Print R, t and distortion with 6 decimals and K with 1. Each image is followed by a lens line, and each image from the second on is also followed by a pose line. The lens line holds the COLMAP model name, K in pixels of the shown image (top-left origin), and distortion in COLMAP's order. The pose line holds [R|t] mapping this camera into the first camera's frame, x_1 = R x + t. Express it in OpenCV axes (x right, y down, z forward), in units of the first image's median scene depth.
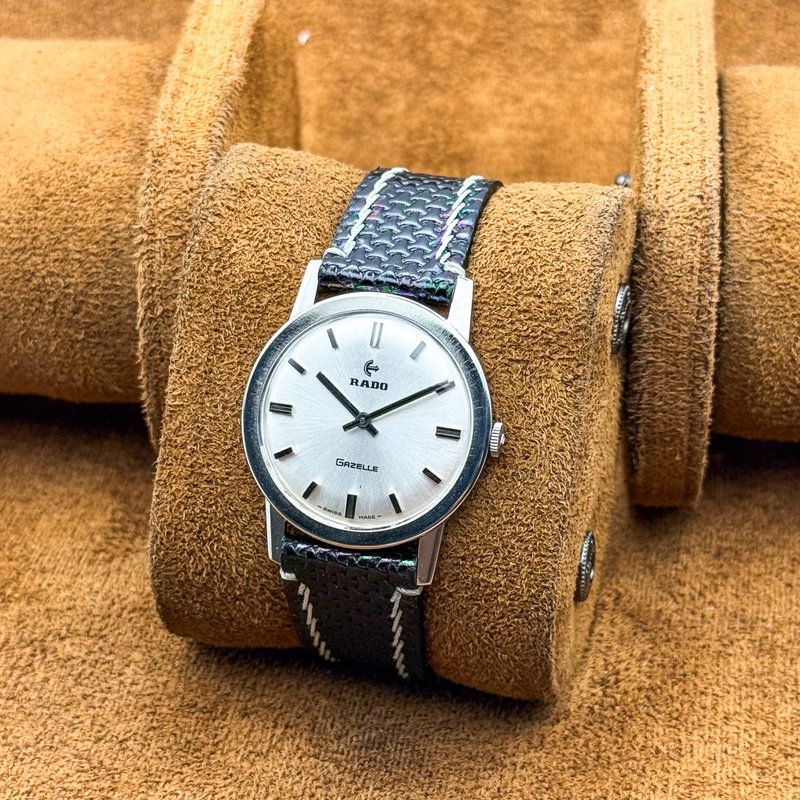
lens RADIAL K [[2092.8, 0, 382.3], [0, 2092.8, 399.4], [0, 0, 1]] dist [-0.038320, 0.119653]
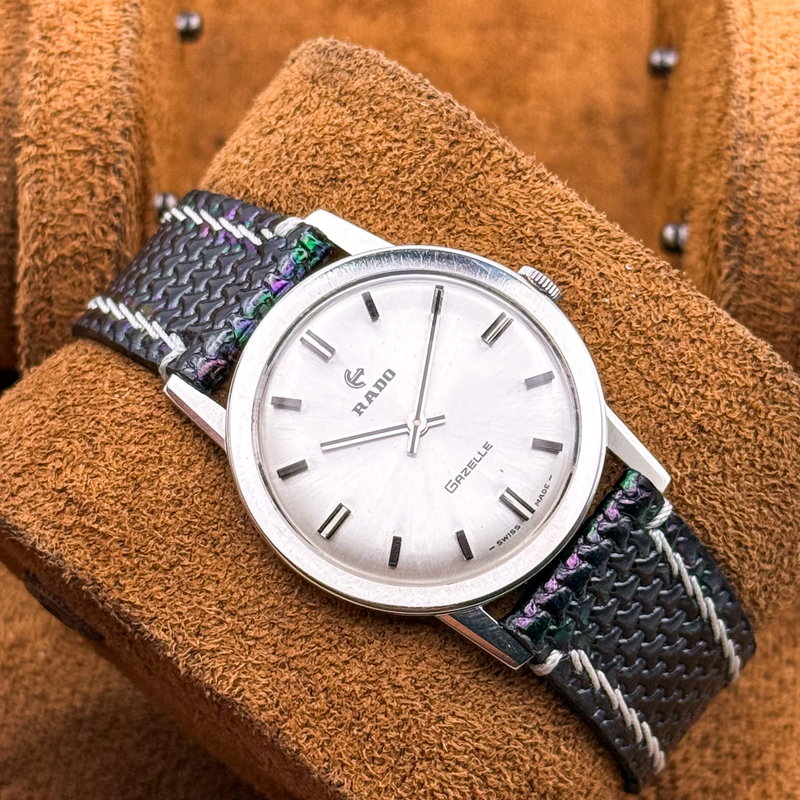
lens RADIAL K [[2684.7, 0, 399.1], [0, 2684.7, 482.0], [0, 0, 1]] dist [0.046769, 1.673266]
pose [[0.497403, -0.760337, 0.417706, -0.382587], [0.854596, 0.512255, -0.085208, 0.087301], [-0.149186, 0.399352, 0.904578, 0.223699]]
